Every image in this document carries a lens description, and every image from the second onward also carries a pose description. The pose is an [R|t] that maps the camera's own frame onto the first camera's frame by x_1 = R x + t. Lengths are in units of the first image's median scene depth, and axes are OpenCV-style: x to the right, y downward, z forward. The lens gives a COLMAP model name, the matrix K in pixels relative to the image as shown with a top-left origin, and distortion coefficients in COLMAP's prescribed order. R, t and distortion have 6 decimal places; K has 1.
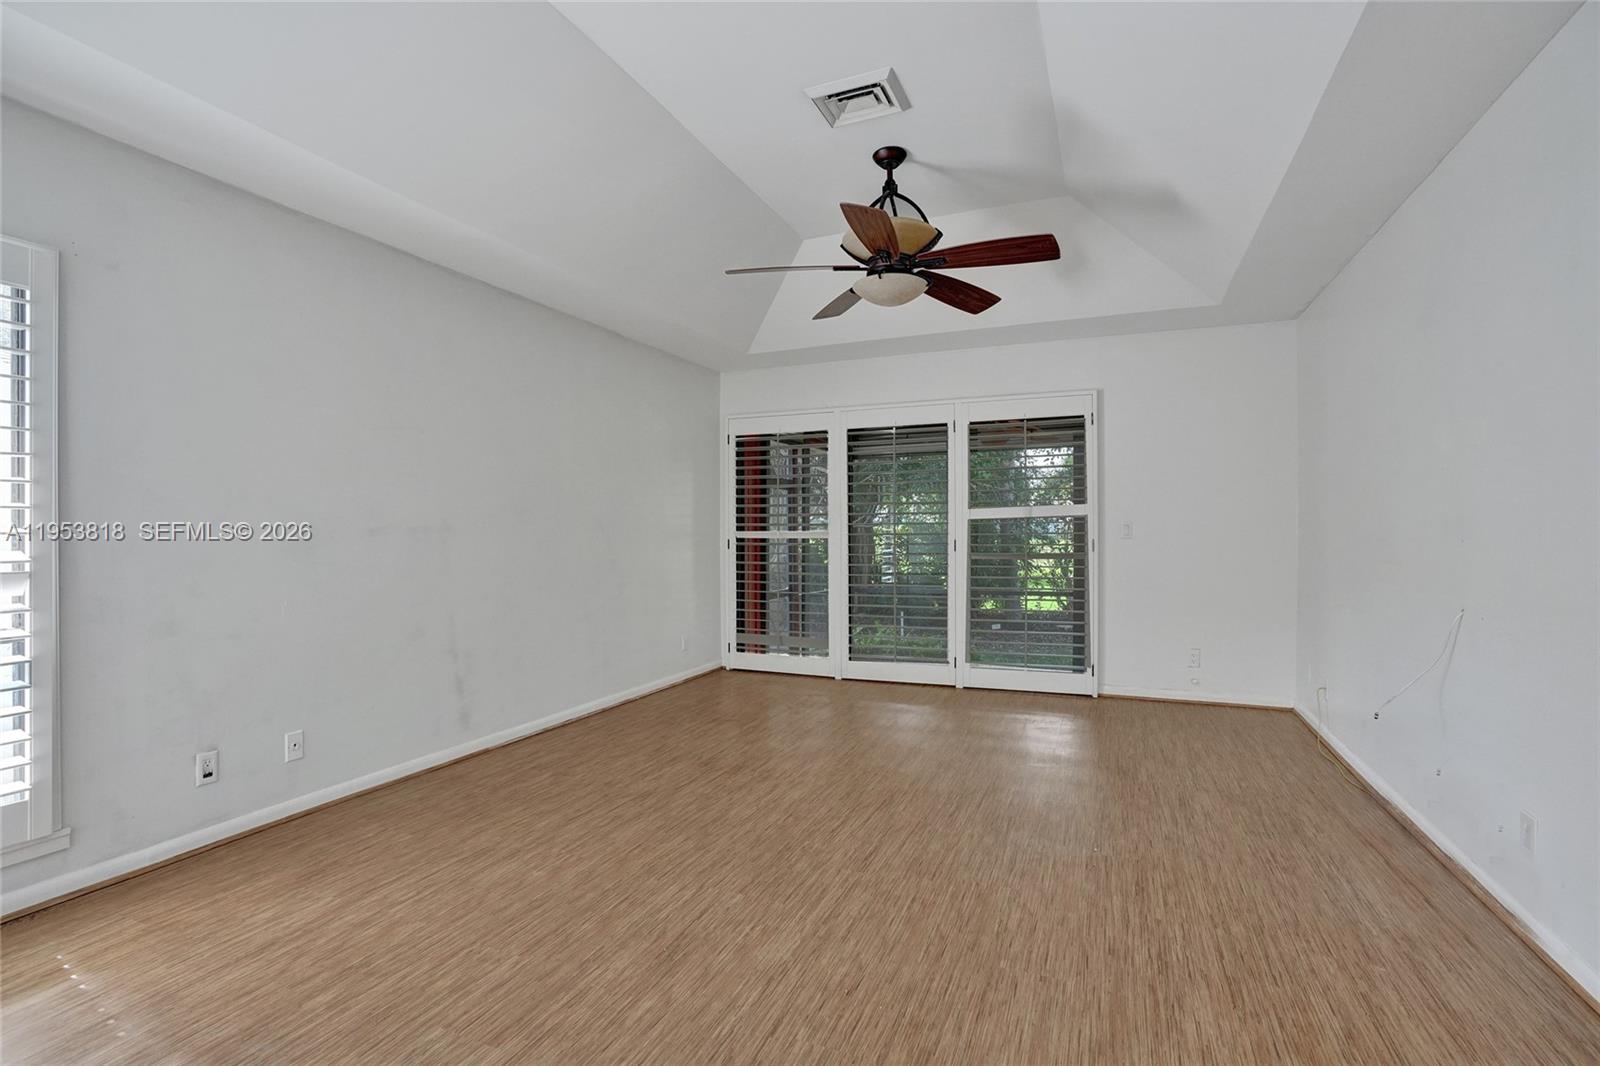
lens RADIAL K [[740.4, 0, 796.4], [0, 740.4, 525.4], [0, 0, 1]] dist [-0.058616, 0.017498]
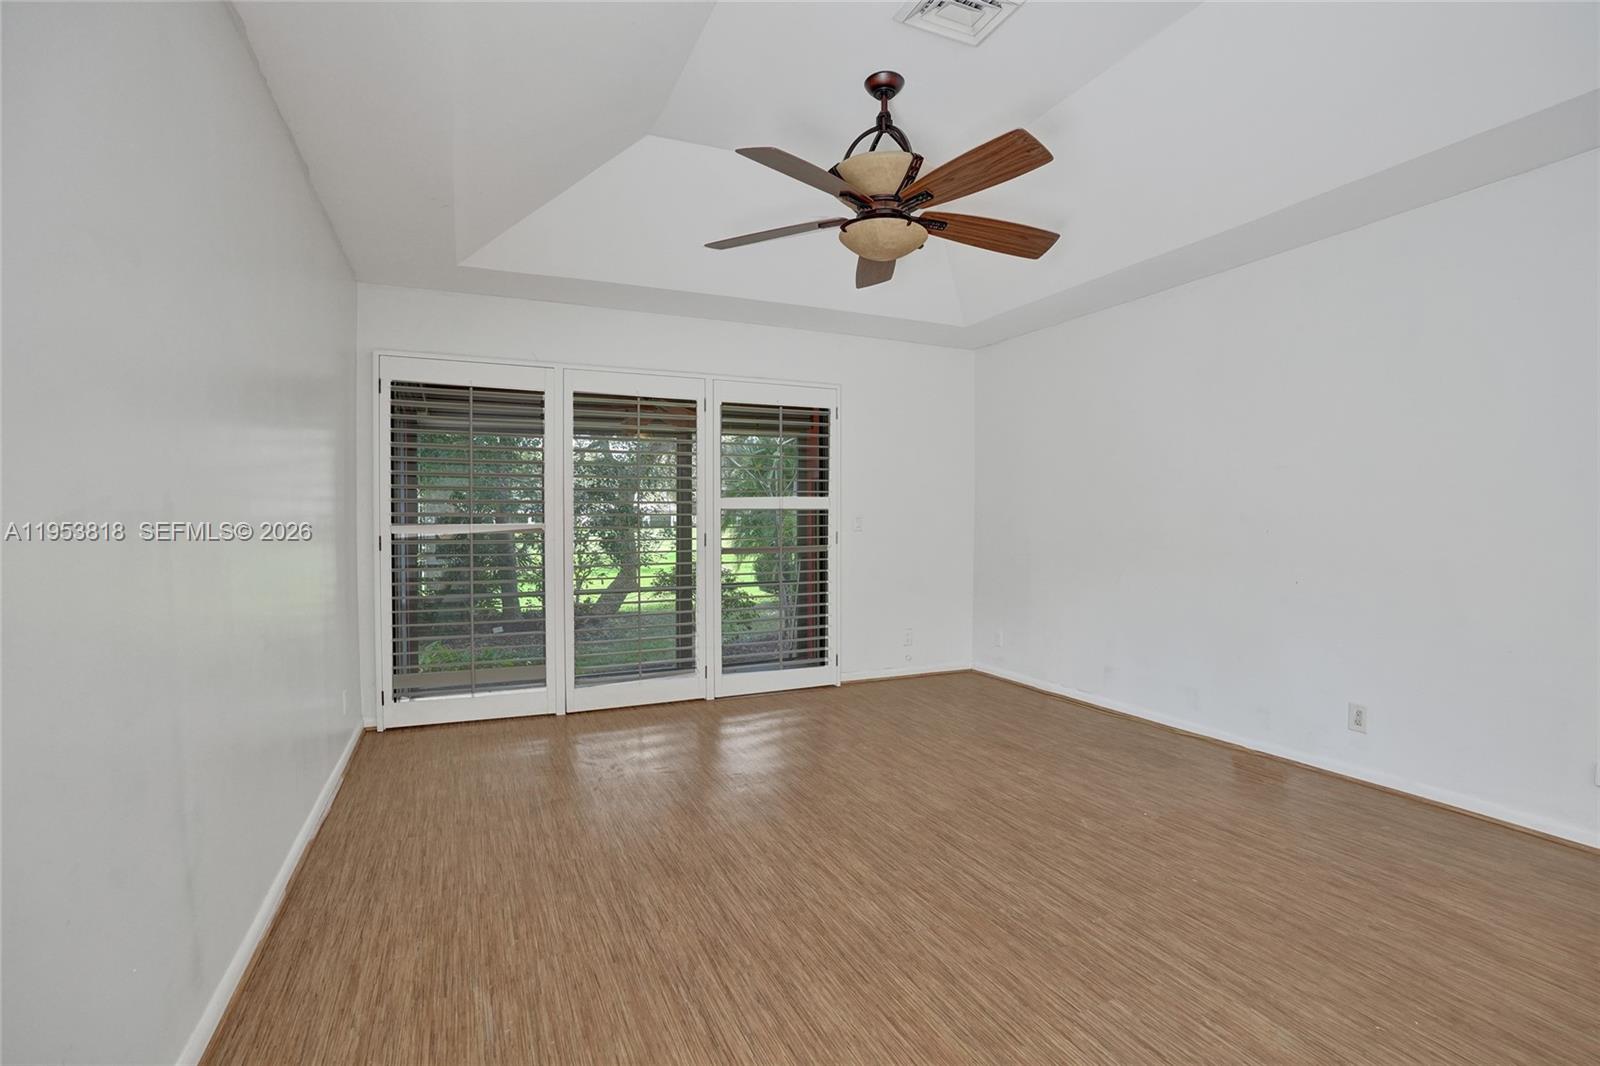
lens RADIAL K [[740.4, 0, 803.1], [0, 740.4, 525.9], [0, 0, 1]] dist [-0.058616, 0.017498]
pose [[0.669747, -0.001635, 0.742588, -0.635202], [-0.006234, 0.999950, 0.007824, 0.004819], [-0.742563, -0.009870, 0.669703, 0.556523]]
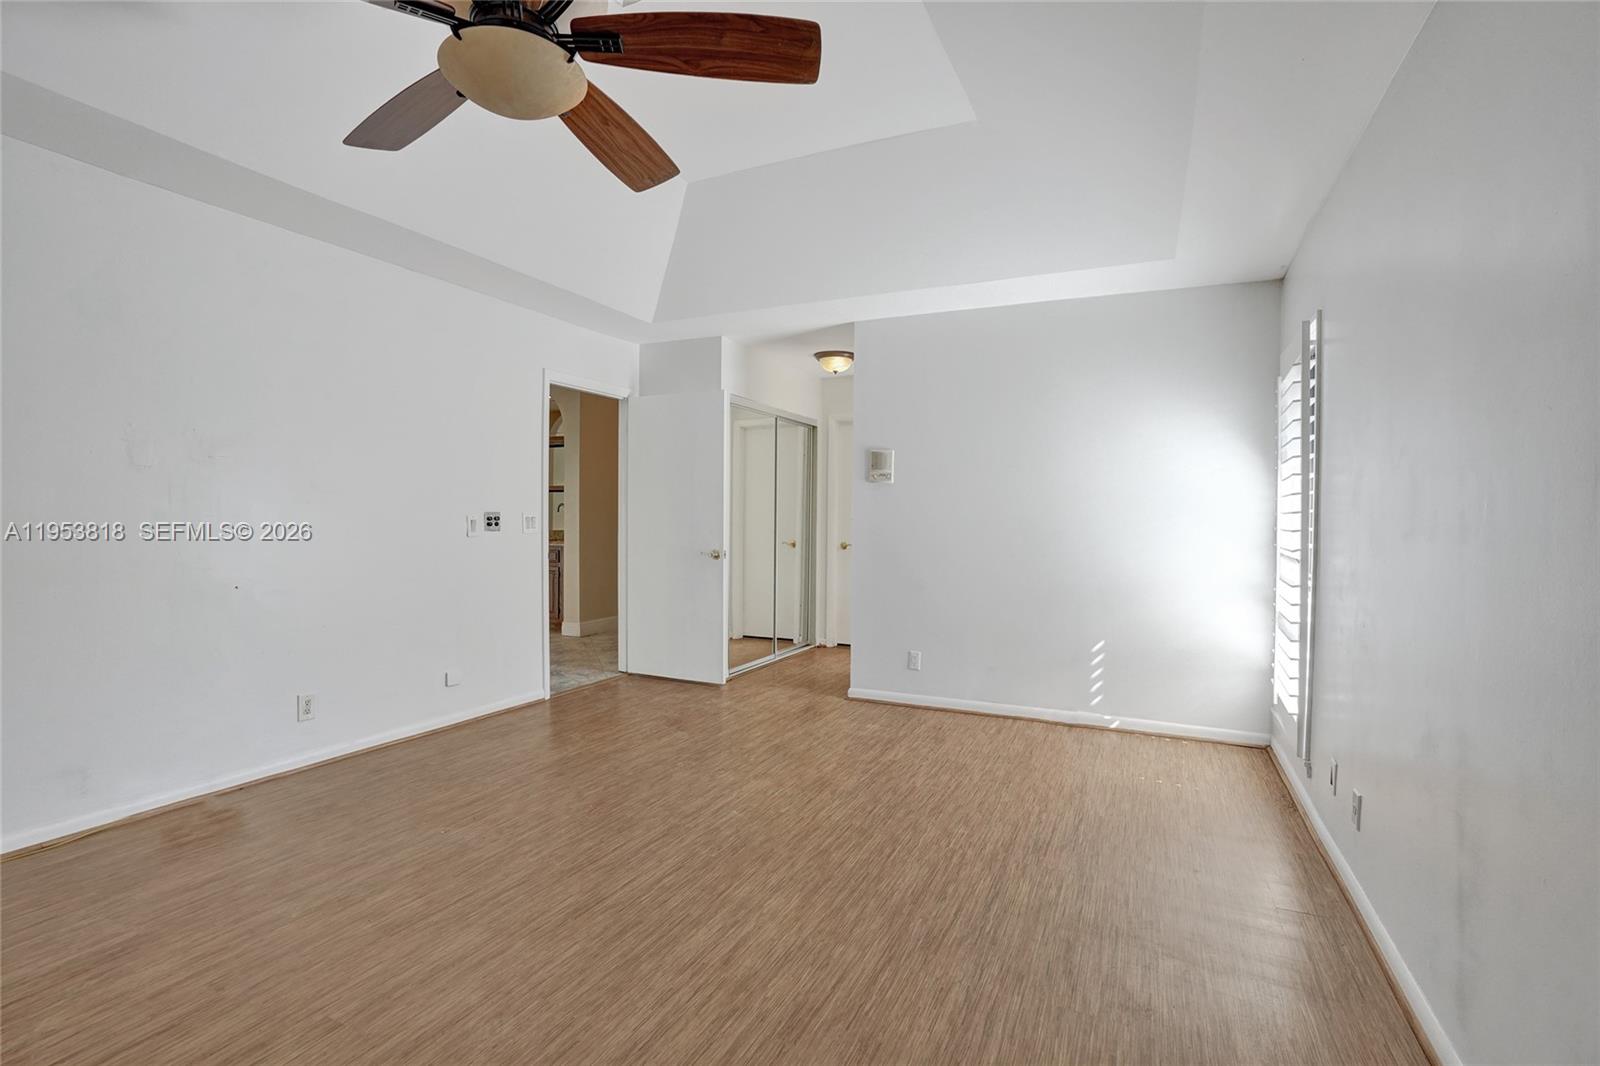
lens RADIAL K [[740.4, 0, 791.8], [0, 740.4, 530.7], [0, 0, 1]] dist [-0.058616, 0.017498]
pose [[-0.998793, -0.007511, 0.048536, -0.114603], [-0.006913, 0.999898, 0.012469, -0.001296], [-0.048625, 0.012119, -0.998744, 1.705565]]
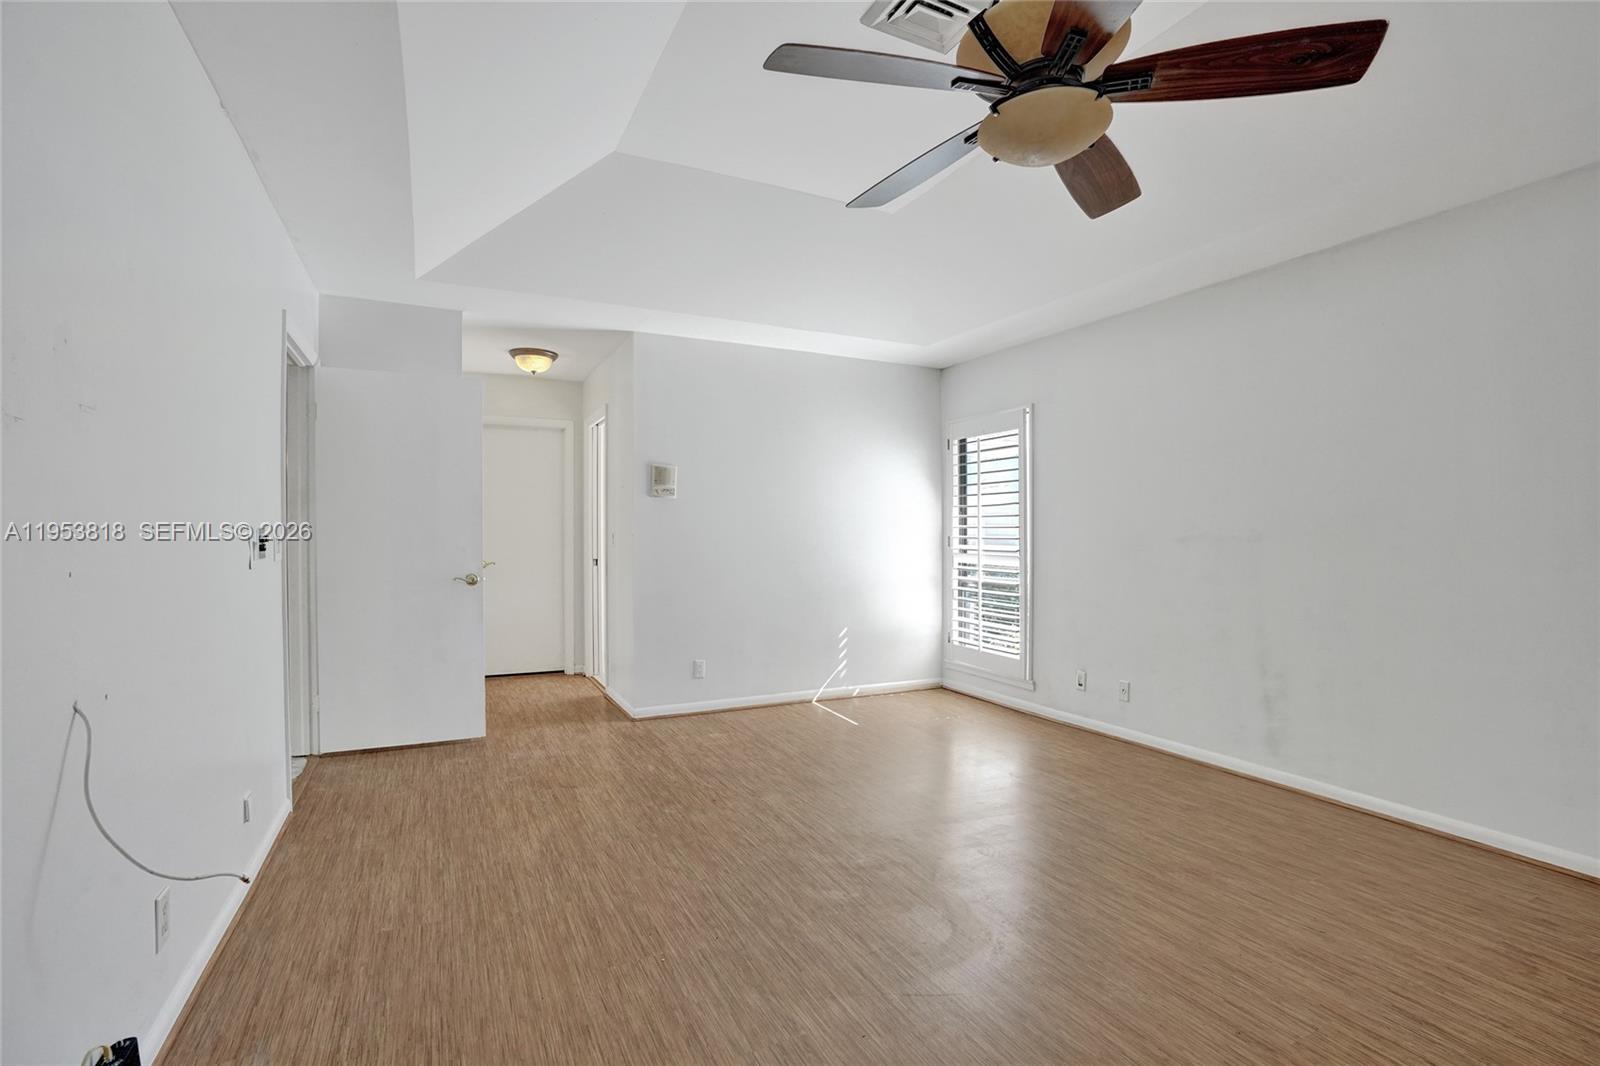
lens RADIAL K [[740.4, 0, 796.2], [0, 740.4, 530.3], [0, 0, 1]] dist [-0.058616, 0.017498]
pose [[-0.650948, -0.000118, -0.759122, 0.770858], [0.005963, 0.999968, -0.005269, -0.005266], [0.759099, -0.007957, -0.650927, 1.372631]]
